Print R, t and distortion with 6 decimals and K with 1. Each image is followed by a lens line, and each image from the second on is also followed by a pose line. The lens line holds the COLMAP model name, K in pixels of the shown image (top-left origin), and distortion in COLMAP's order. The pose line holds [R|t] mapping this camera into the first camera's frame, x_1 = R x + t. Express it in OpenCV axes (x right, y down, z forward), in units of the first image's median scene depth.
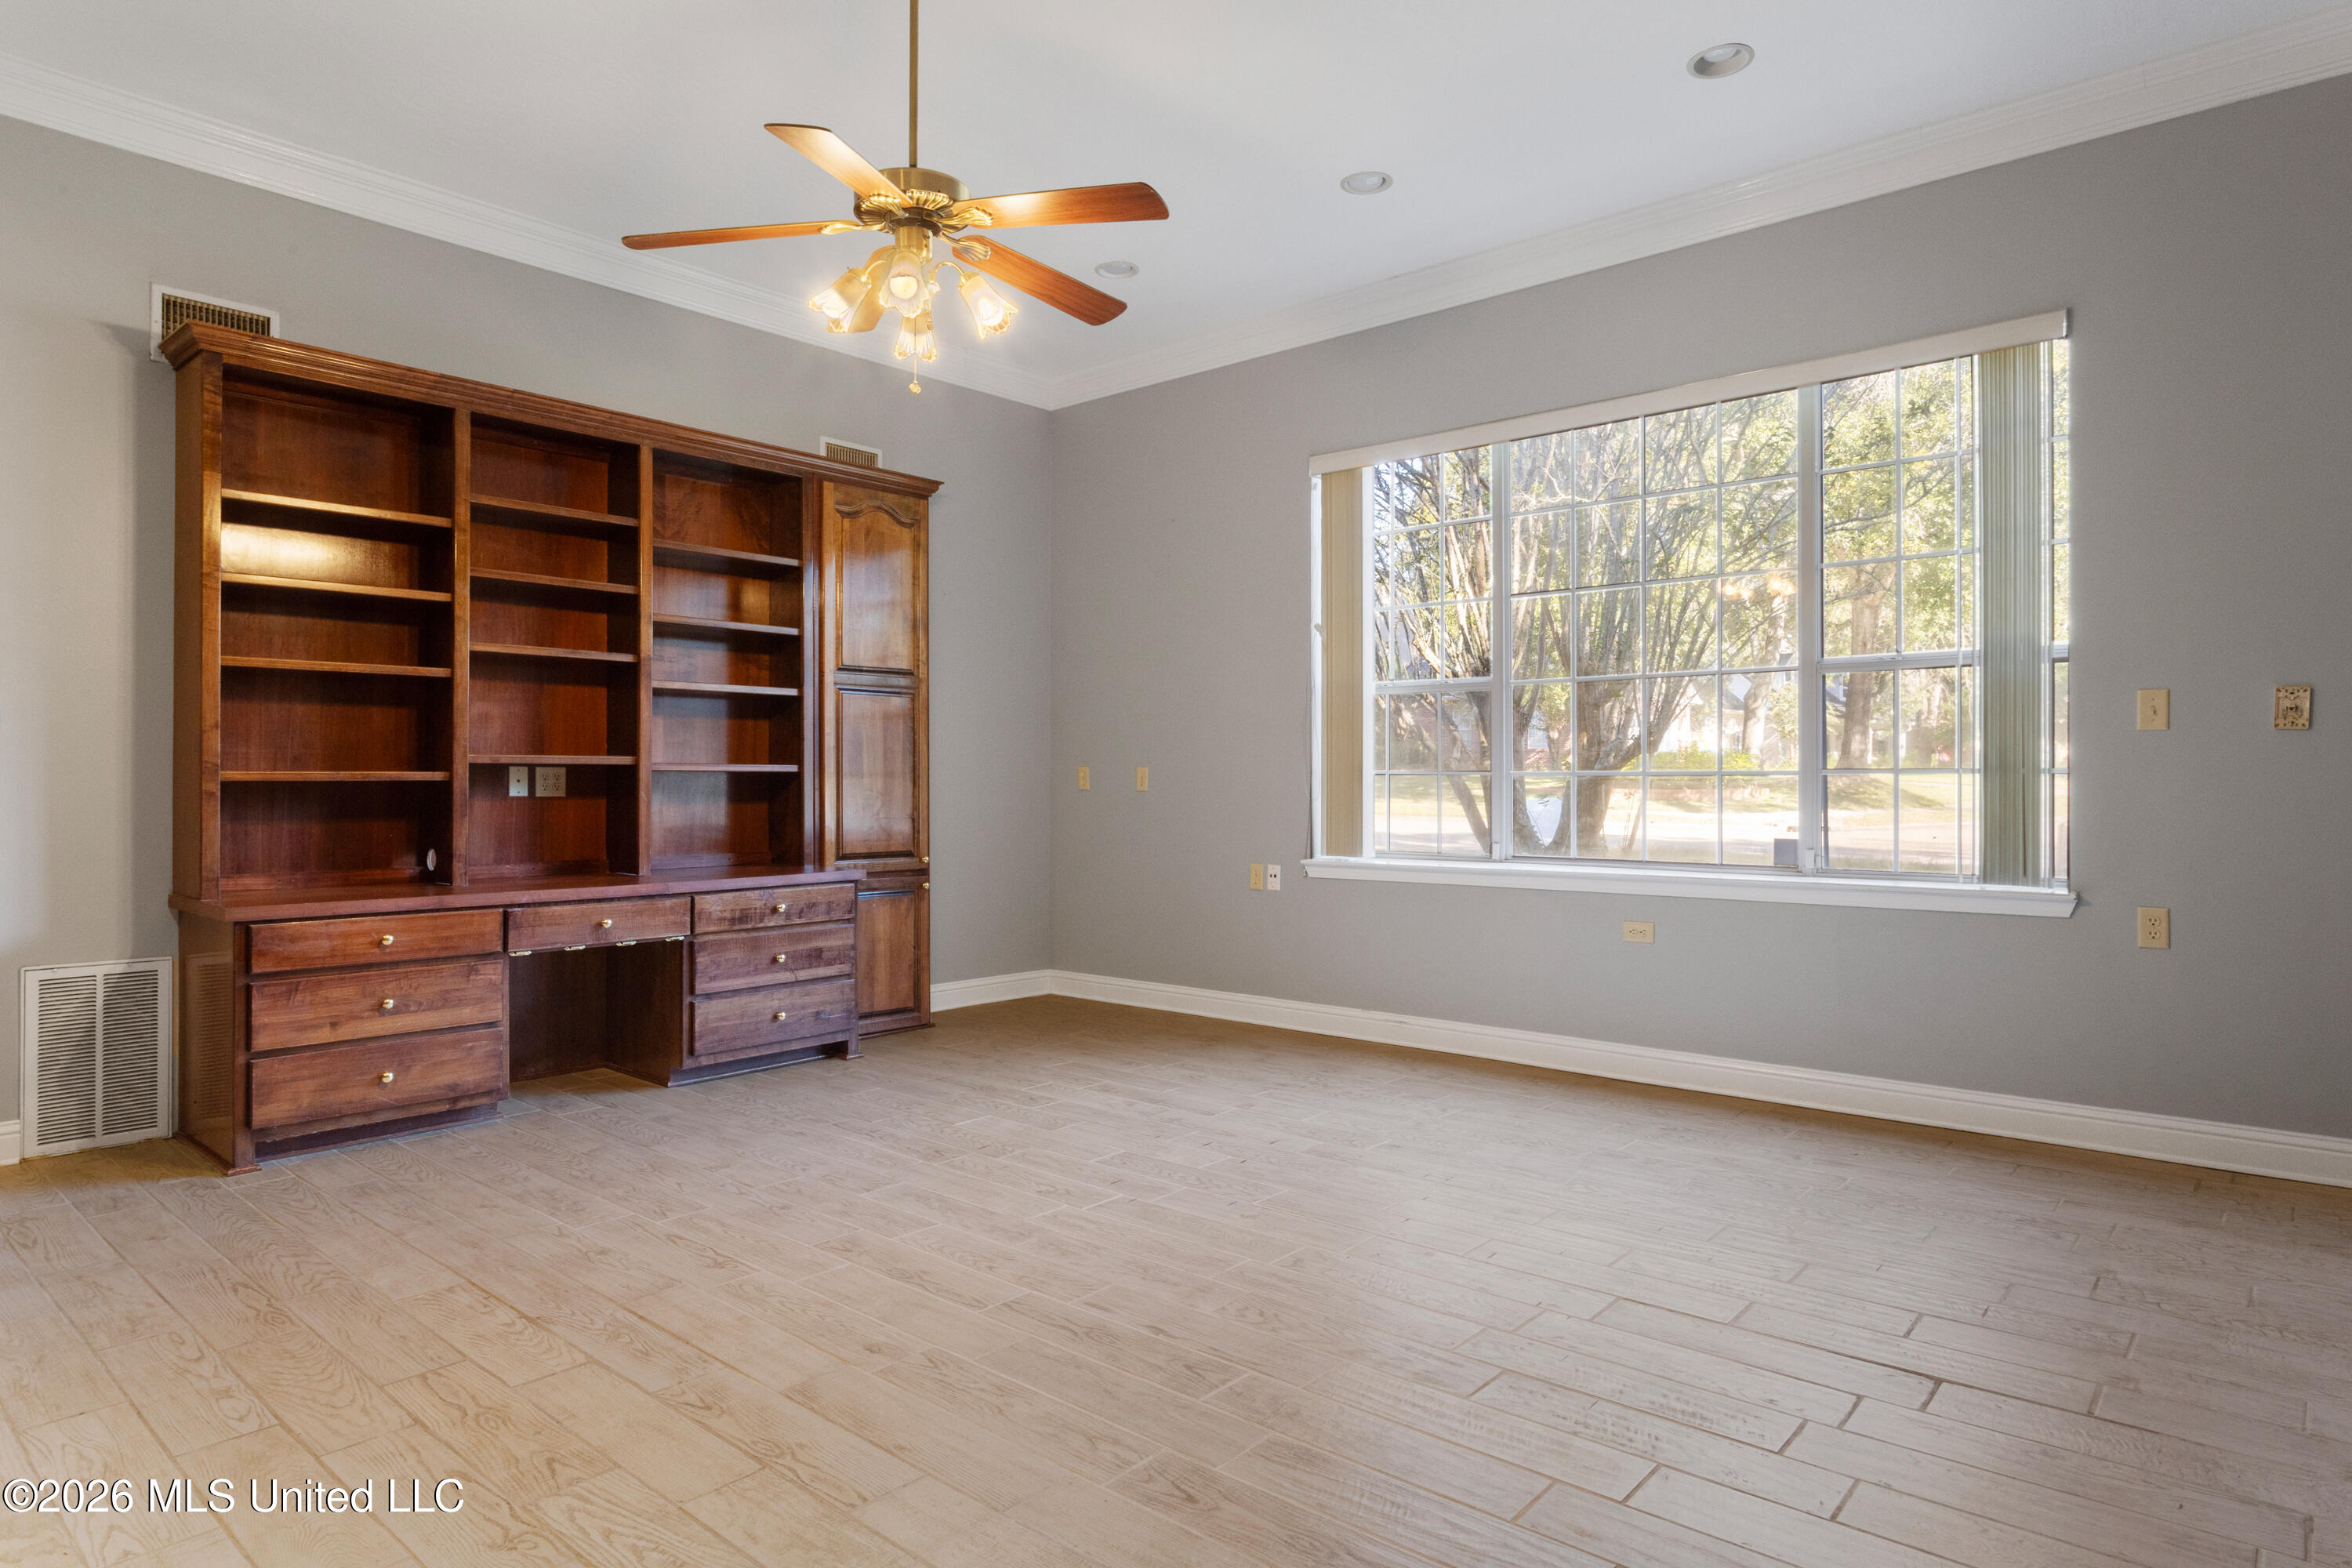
lens RADIAL K [[1324.4, 0, 1176.0], [0, 1324.4, 784.0], [0, 0, 1]] dist [-0.009620, 0.003297]
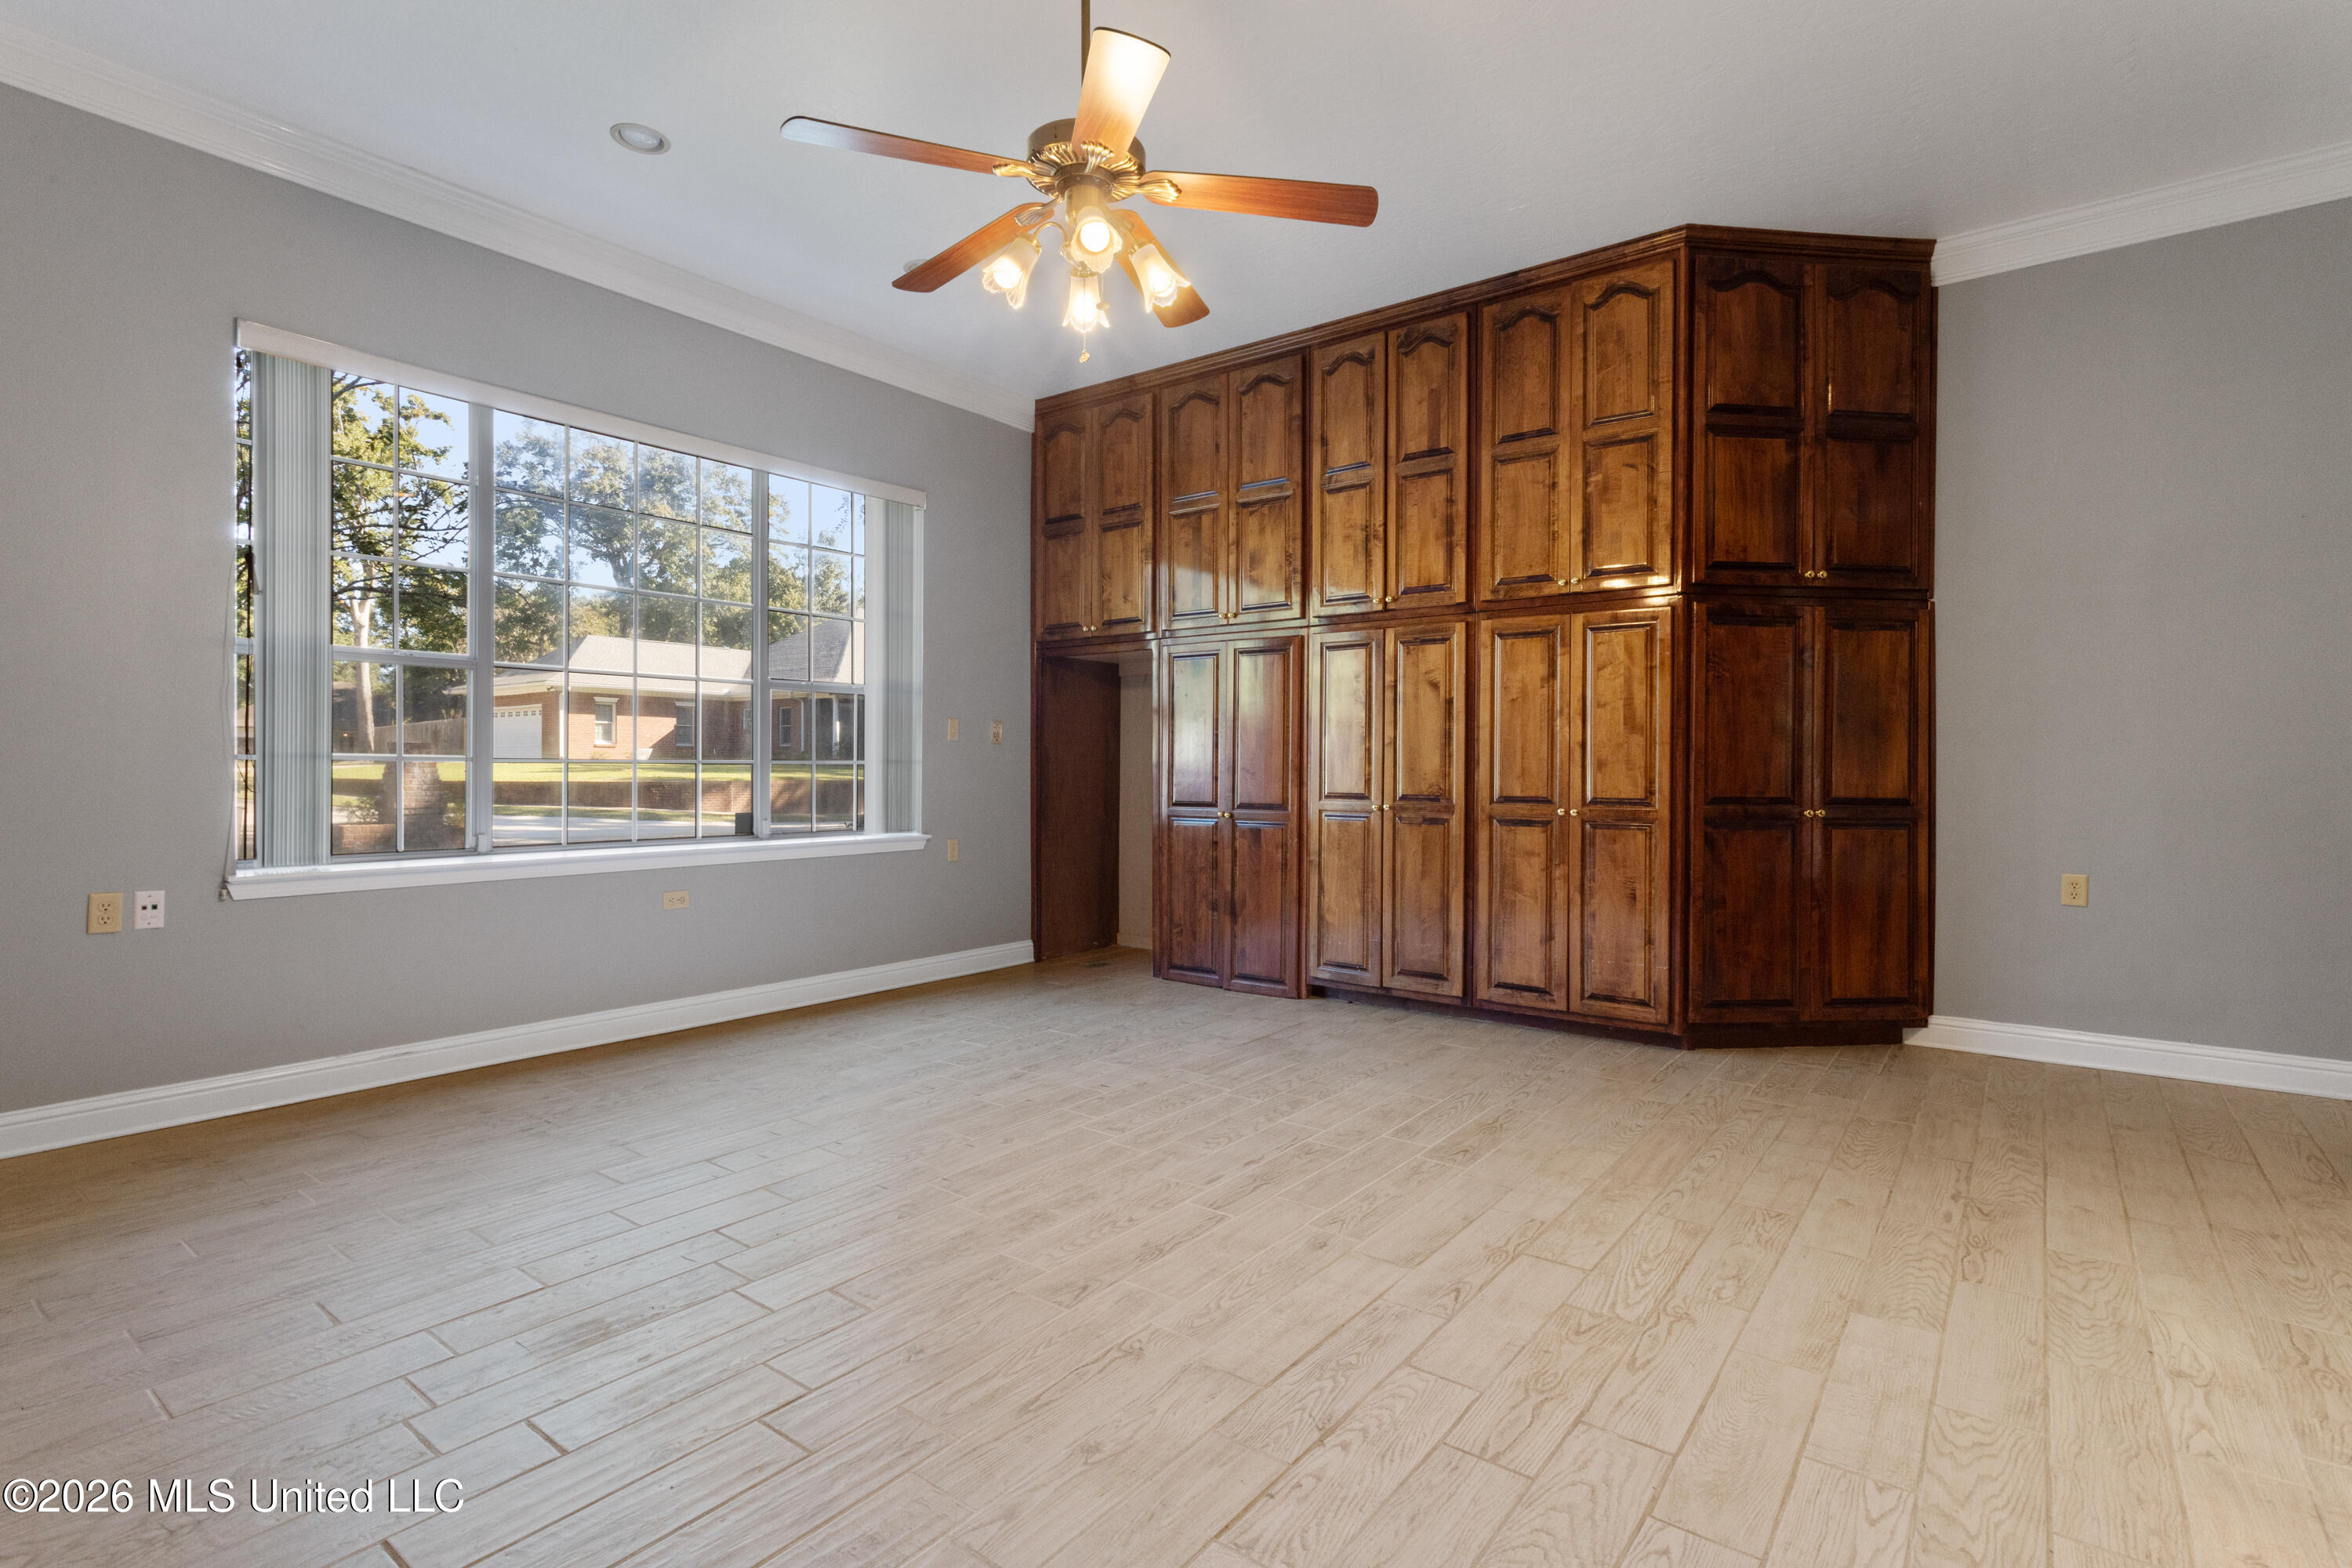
lens RADIAL K [[1114.3, 0, 1172.5], [0, 1114.3, 756.8], [0, 0, 1]] dist [0.001183, 0.000656]
pose [[-0.056118, 0.013059, 0.998339, -0.928767], [0.001688, 0.999914, -0.012985, 0.001233], [-0.998423, 0.000957, -0.056135, 0.899855]]
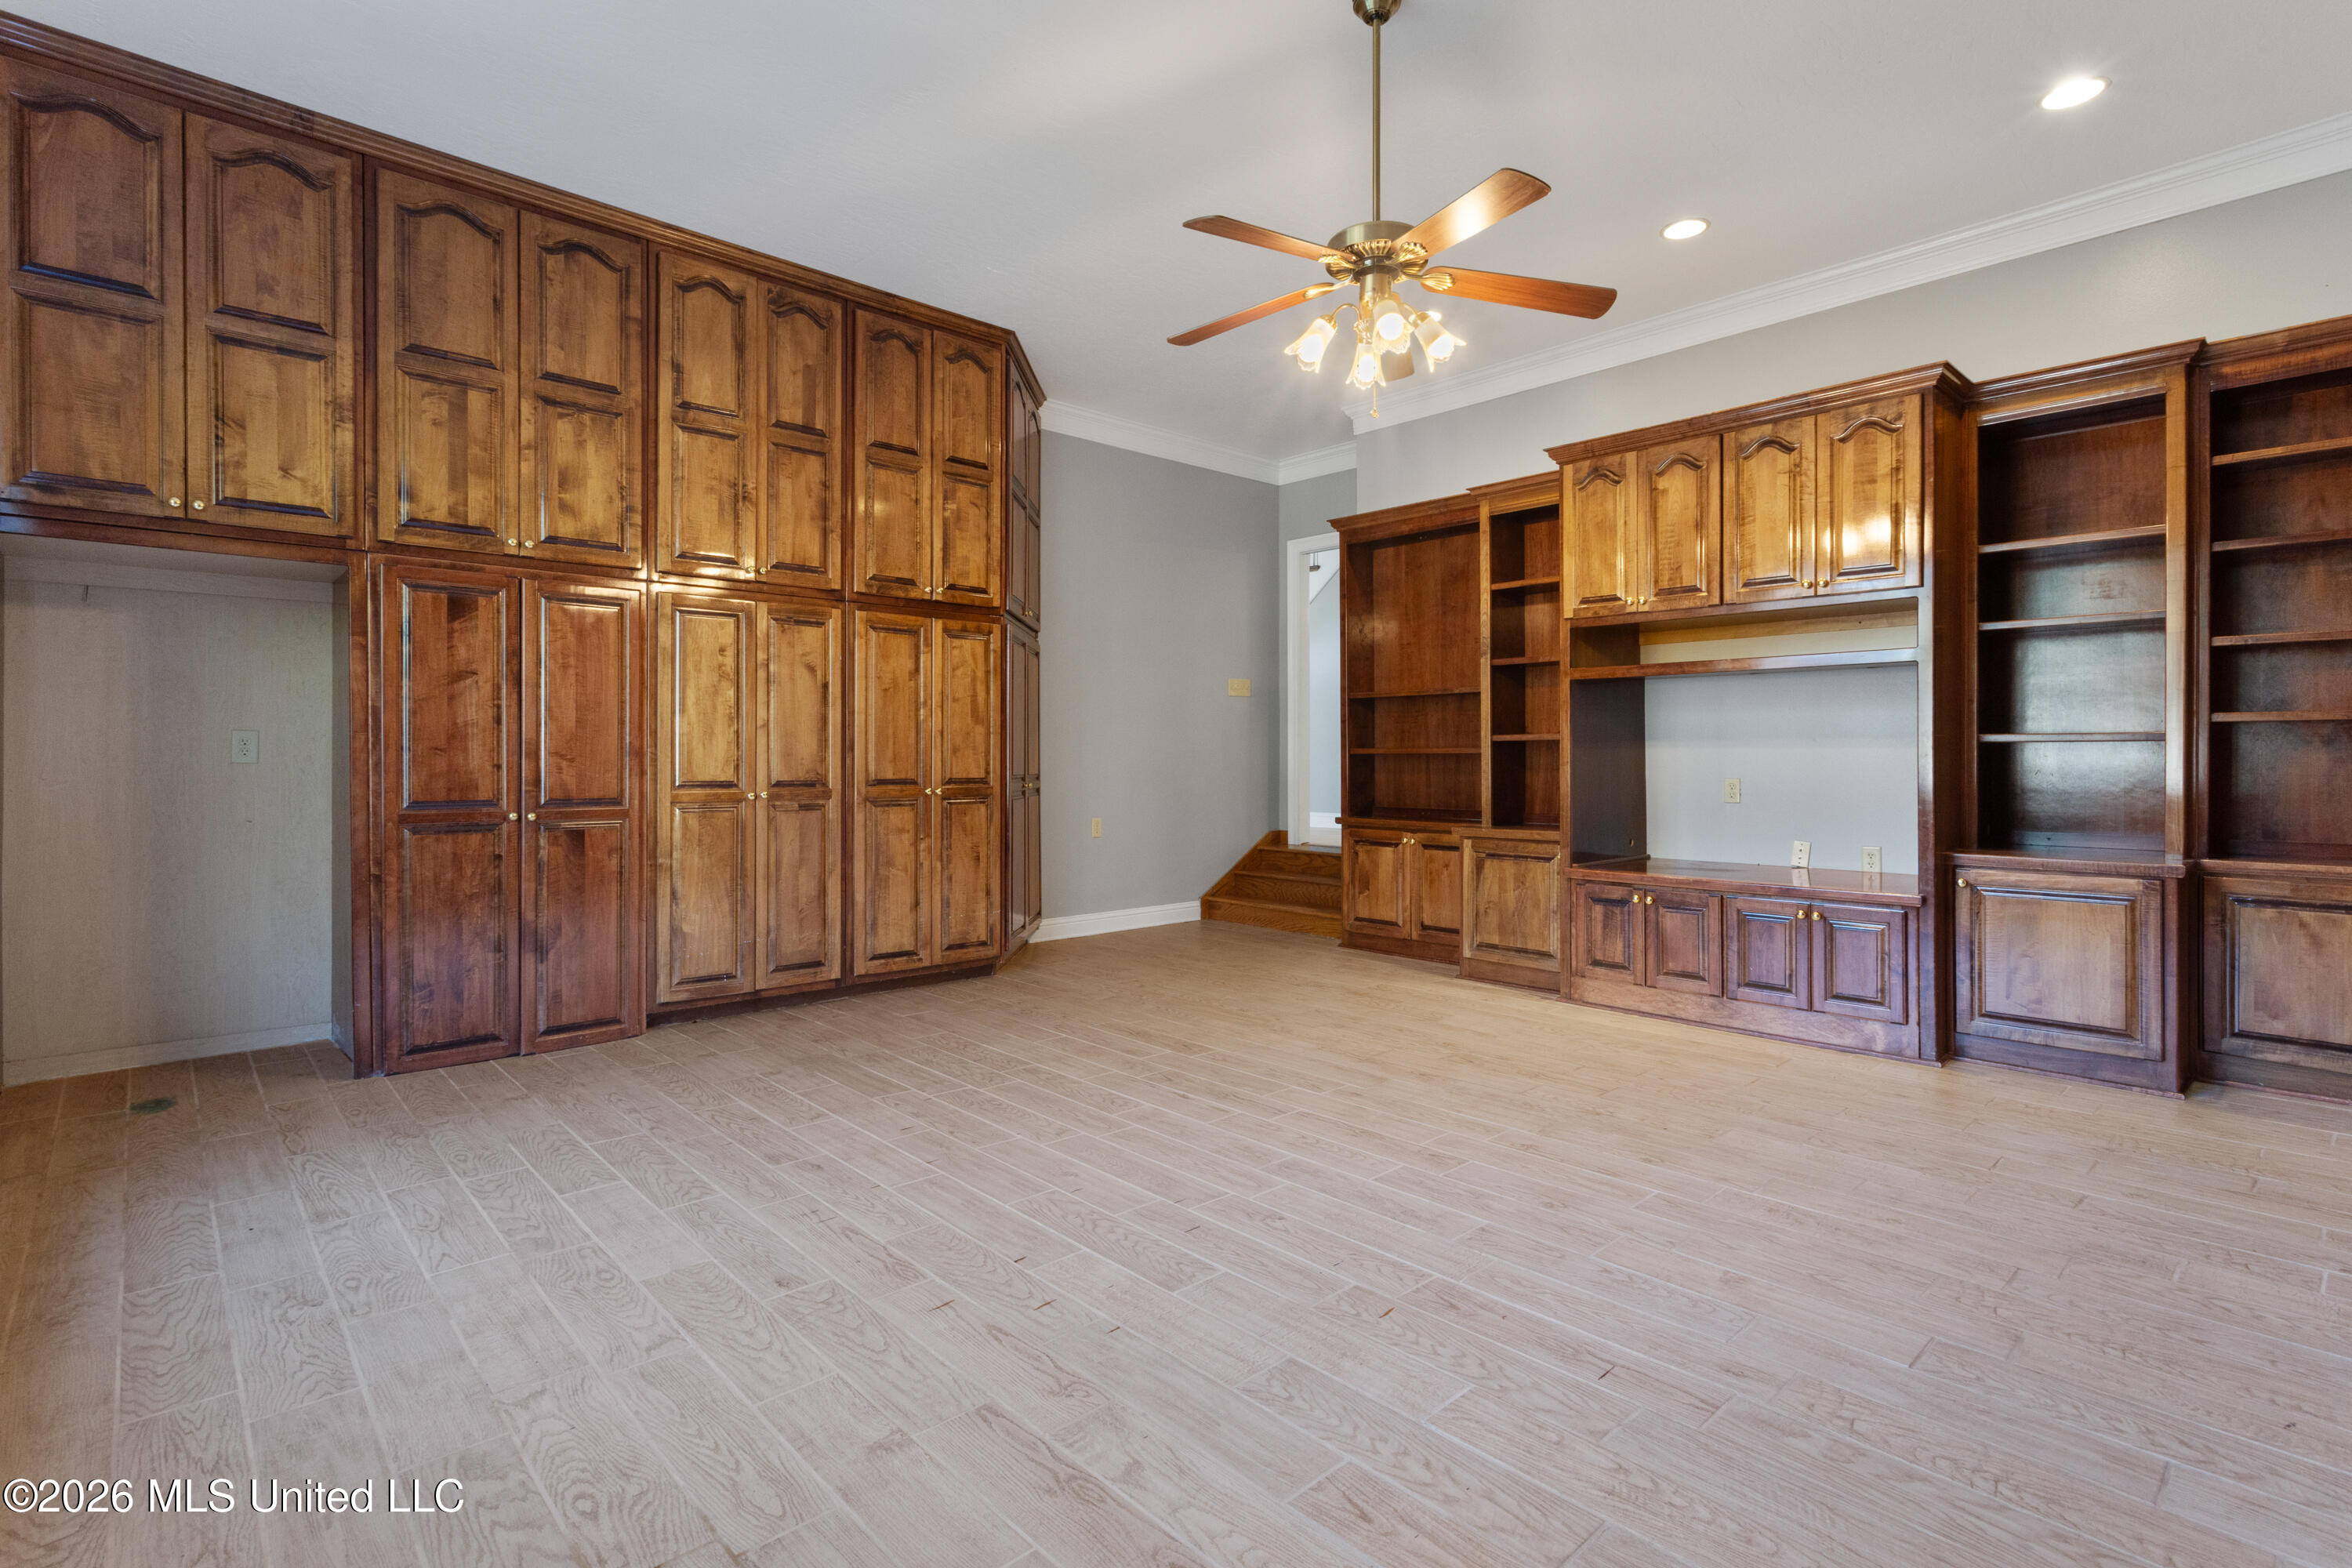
lens RADIAL K [[1122.3, 0, 1158.7], [0, 1122.3, 751.3], [0, 0, 1]] dist [0.000093, 0.000004]
pose [[-0.992149, 0.002552, 0.125033, -0.121913], [0.002399, 0.999996, -0.001375, -0.001482], [-0.125036, -0.001065, -0.992152, 1.841022]]
